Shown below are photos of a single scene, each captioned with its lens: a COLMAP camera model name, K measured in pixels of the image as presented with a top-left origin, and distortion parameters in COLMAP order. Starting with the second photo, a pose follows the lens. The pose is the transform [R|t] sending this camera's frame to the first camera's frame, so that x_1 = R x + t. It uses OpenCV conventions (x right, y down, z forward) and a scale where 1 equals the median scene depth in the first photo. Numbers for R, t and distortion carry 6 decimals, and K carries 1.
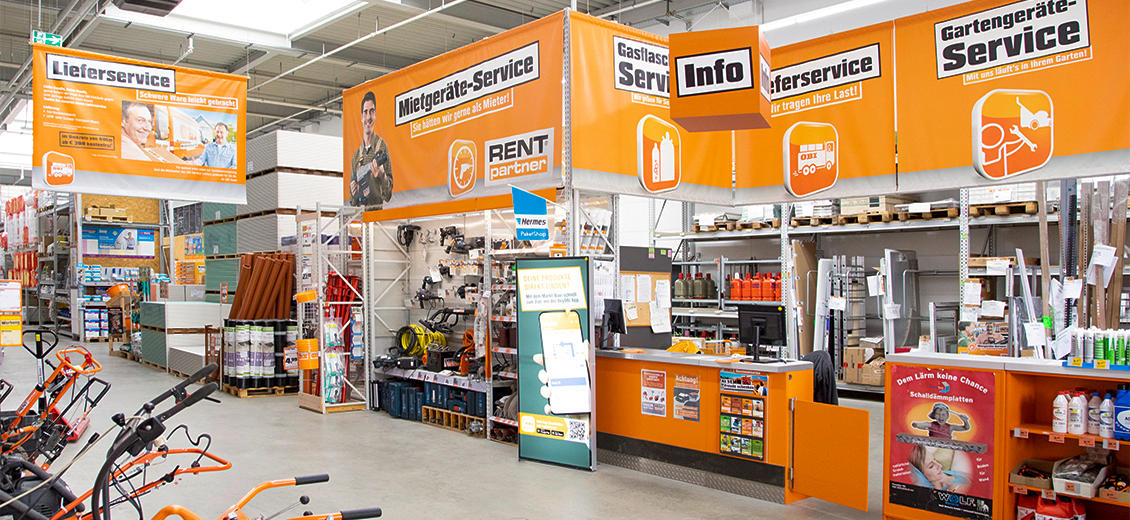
lens RADIAL K [[757.8, 0, 566.1], [0, 757.8, 286.4], [0, 0, 1]] dist [-0.001649, -0.102523]
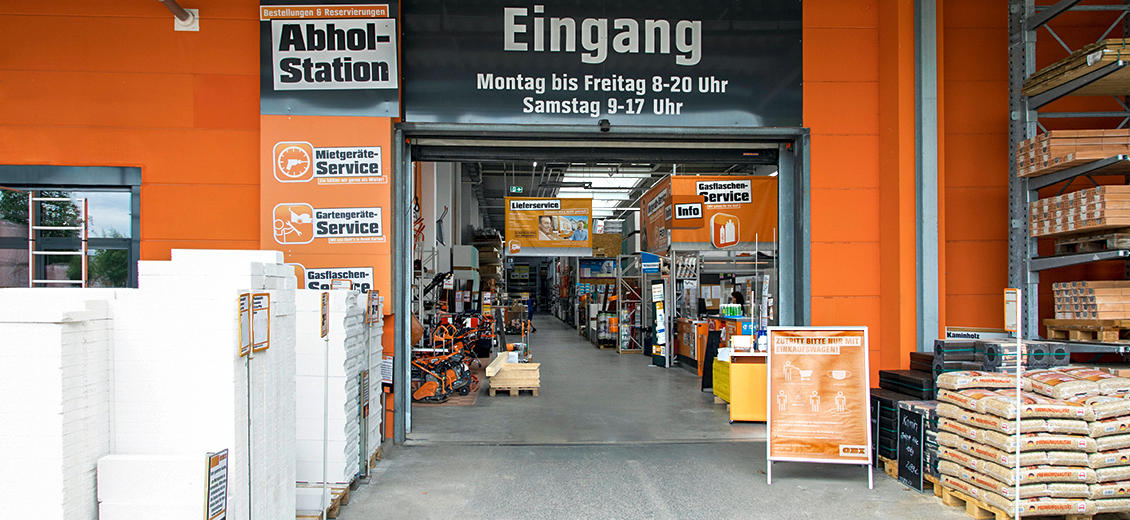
lens RADIAL K [[757.8, 0, 566.1], [0, 757.8, 286.4], [0, 0, 1]] dist [-0.001649, -0.102523]
pose [[0.794796, -0.012548, -0.606747, 0.986210], [-0.000059, 0.999785, -0.020754, 0.028269], [0.606877, 0.016531, 0.794624, -0.914817]]
